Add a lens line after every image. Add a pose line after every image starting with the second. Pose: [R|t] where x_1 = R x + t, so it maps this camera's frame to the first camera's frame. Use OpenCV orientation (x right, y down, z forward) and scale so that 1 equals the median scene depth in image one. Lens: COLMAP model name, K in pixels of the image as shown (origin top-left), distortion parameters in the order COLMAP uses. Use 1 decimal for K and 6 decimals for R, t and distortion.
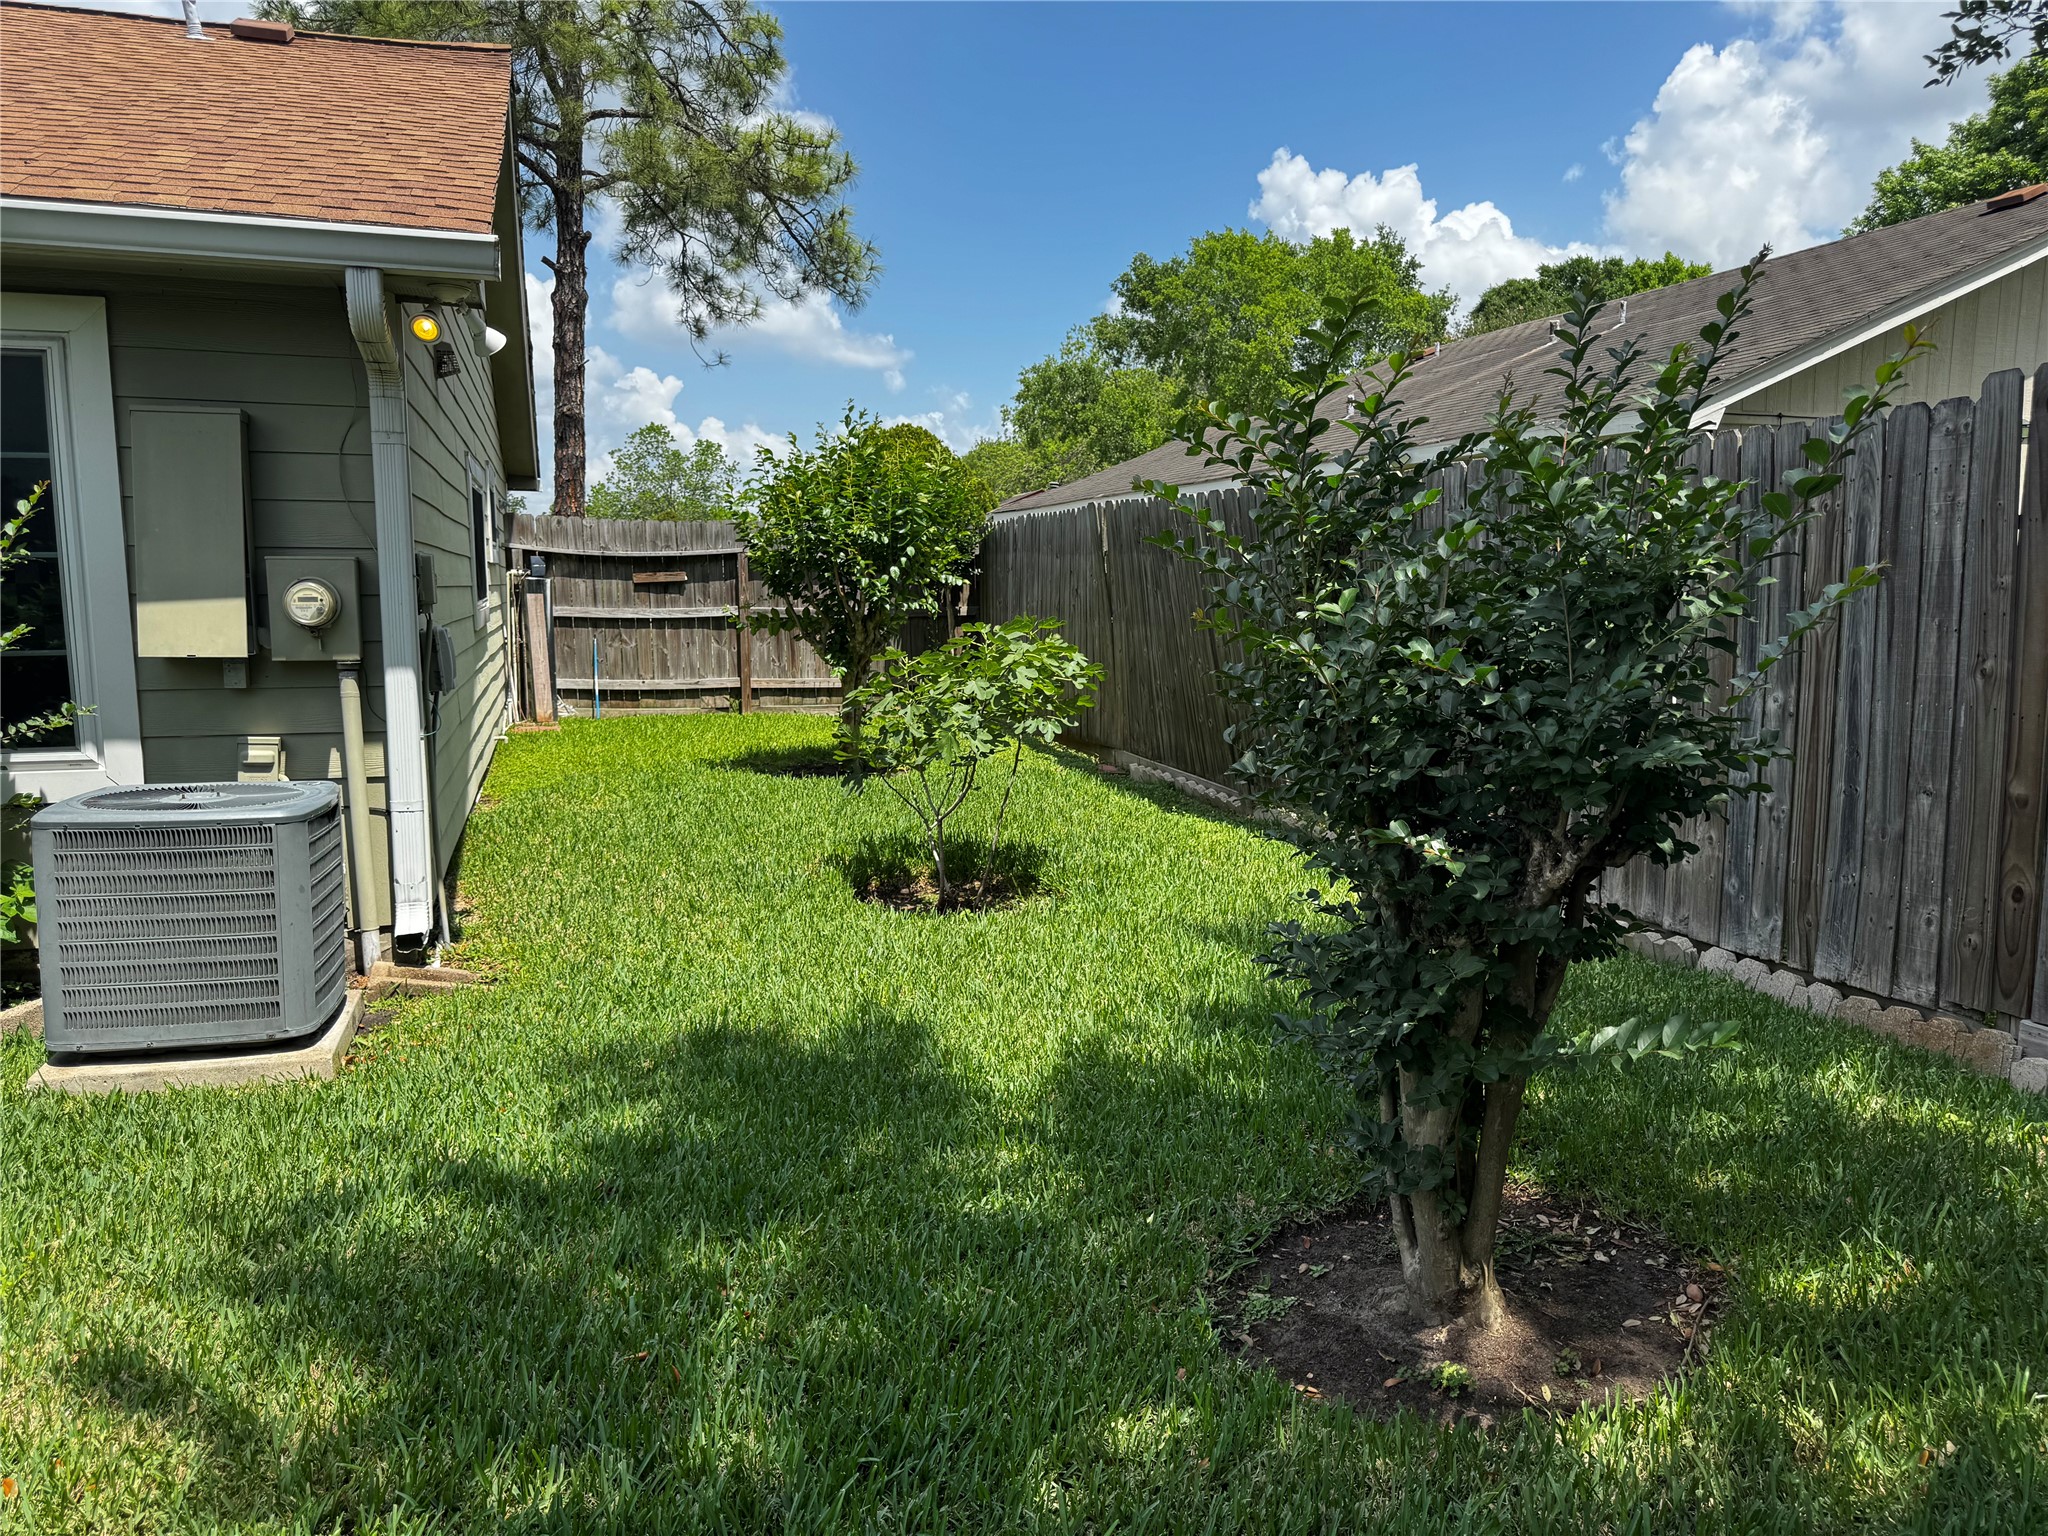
lens RADIAL K [[1444.9, 0, 1031.0], [0, 1444.9, 763.5], [0, 0, 1]] dist [-0.000957, -0.004815]
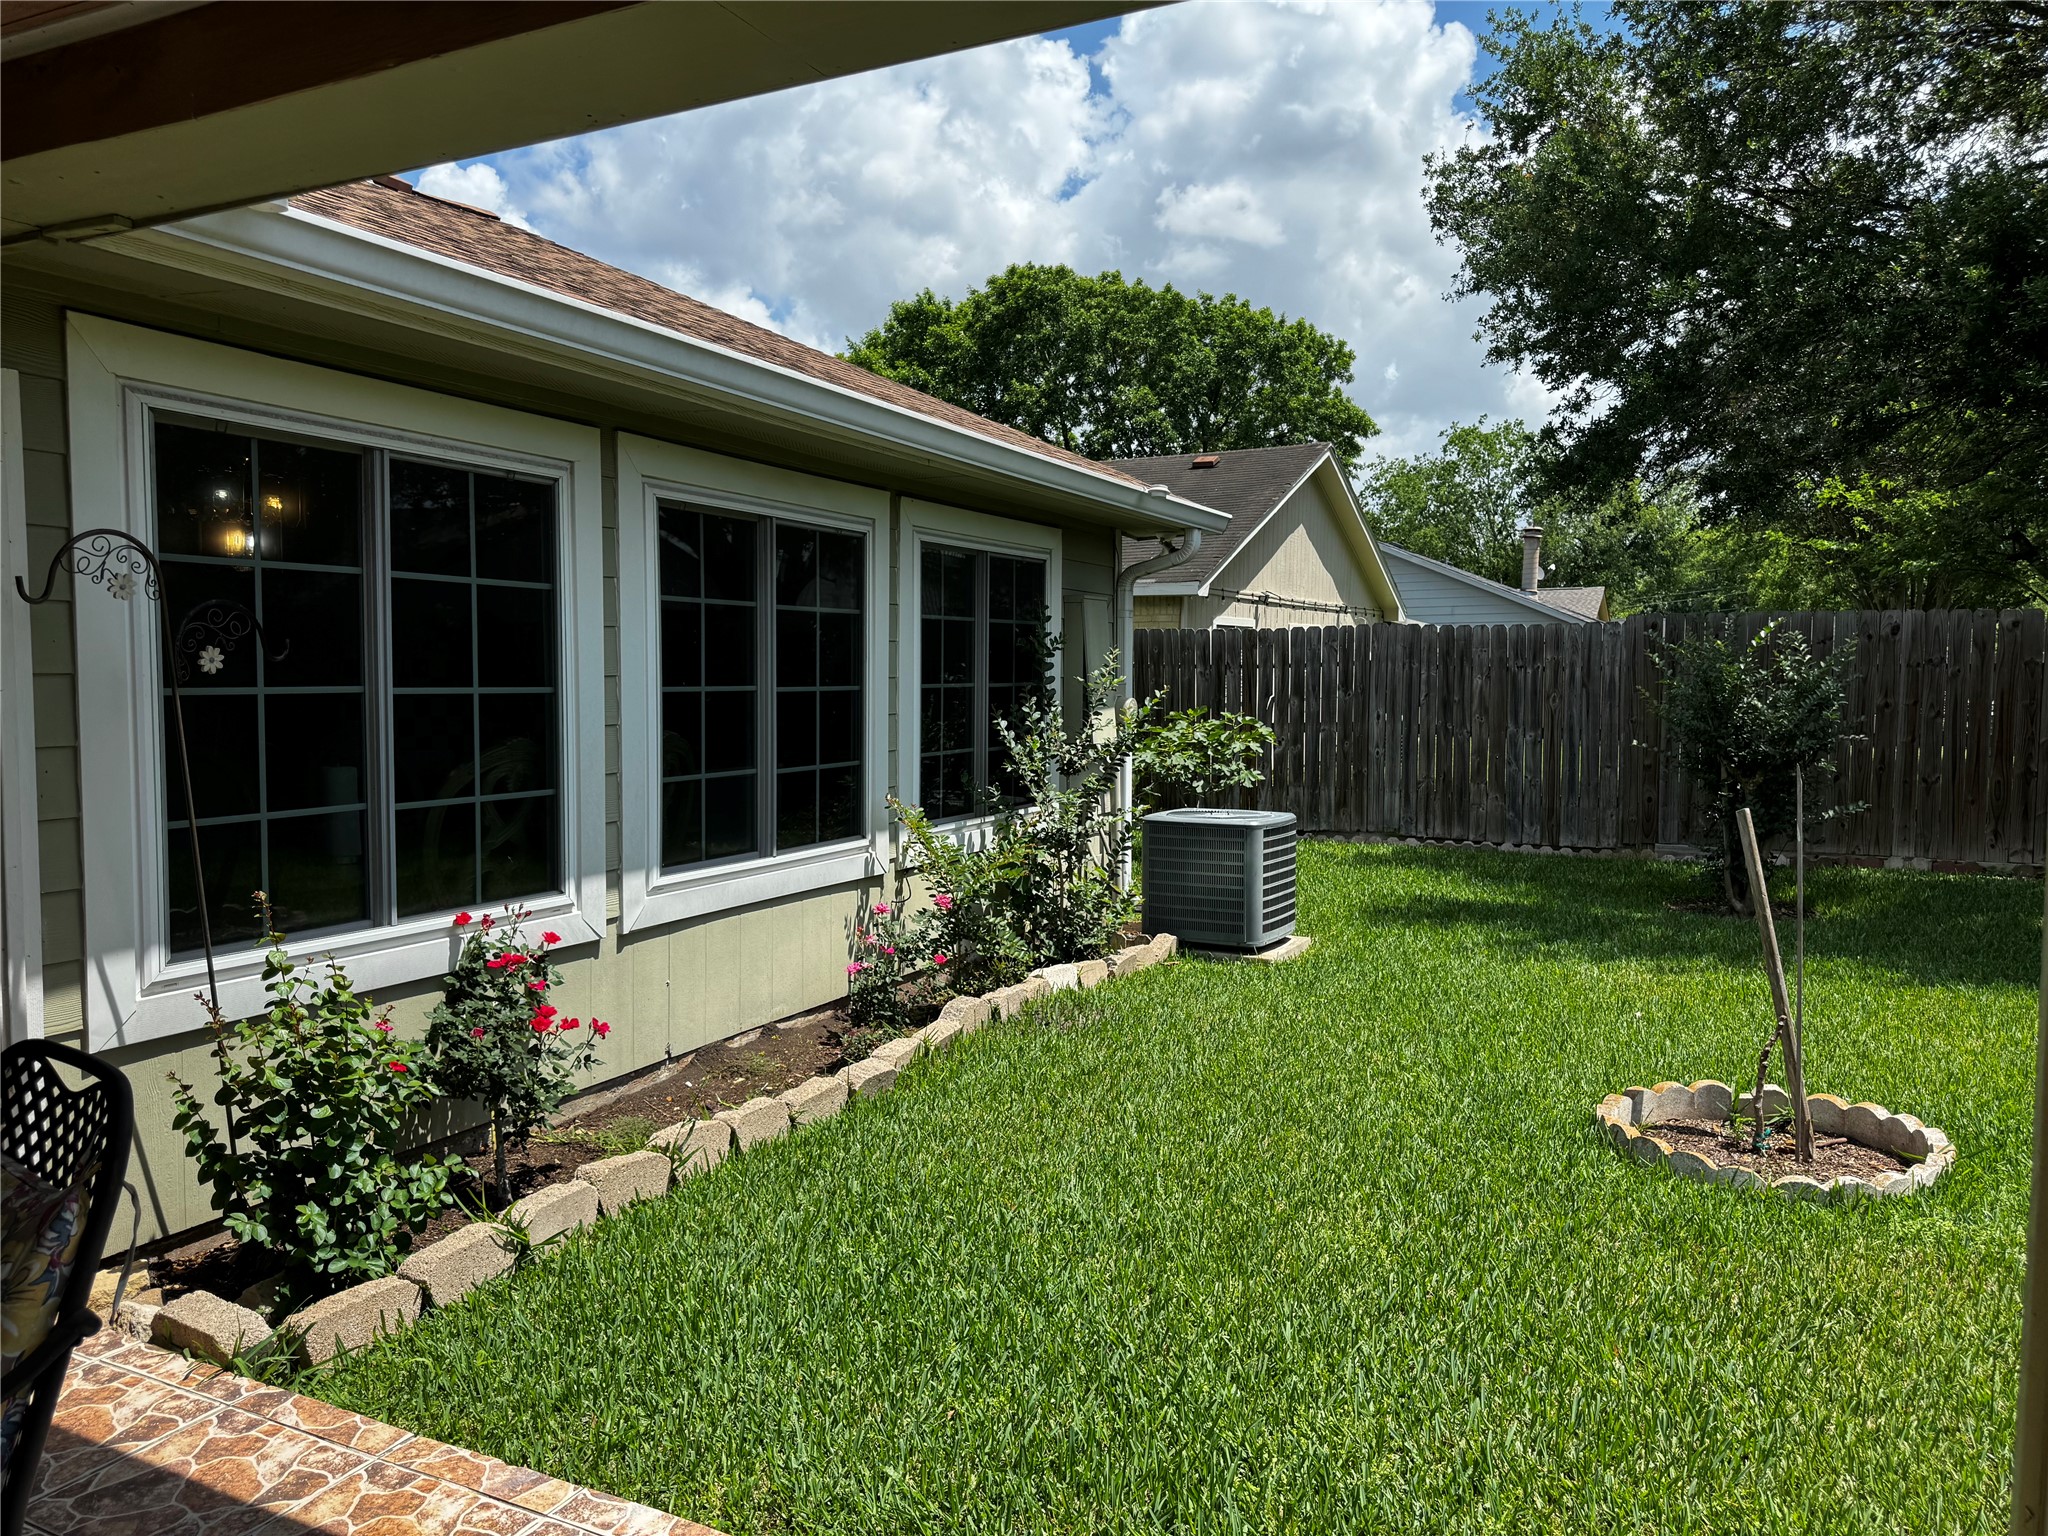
lens RADIAL K [[1436.4, 0, 1024.0], [0, 1436.4, 768.0], [0, 0, 1]] dist [0.171254, -0.316876]
pose [[0.683017, -0.045511, 0.728984, -2.068135], [0.070088, 0.997535, -0.003392, -0.045643], [-0.727032, 0.053410, 0.684523, -0.060509]]
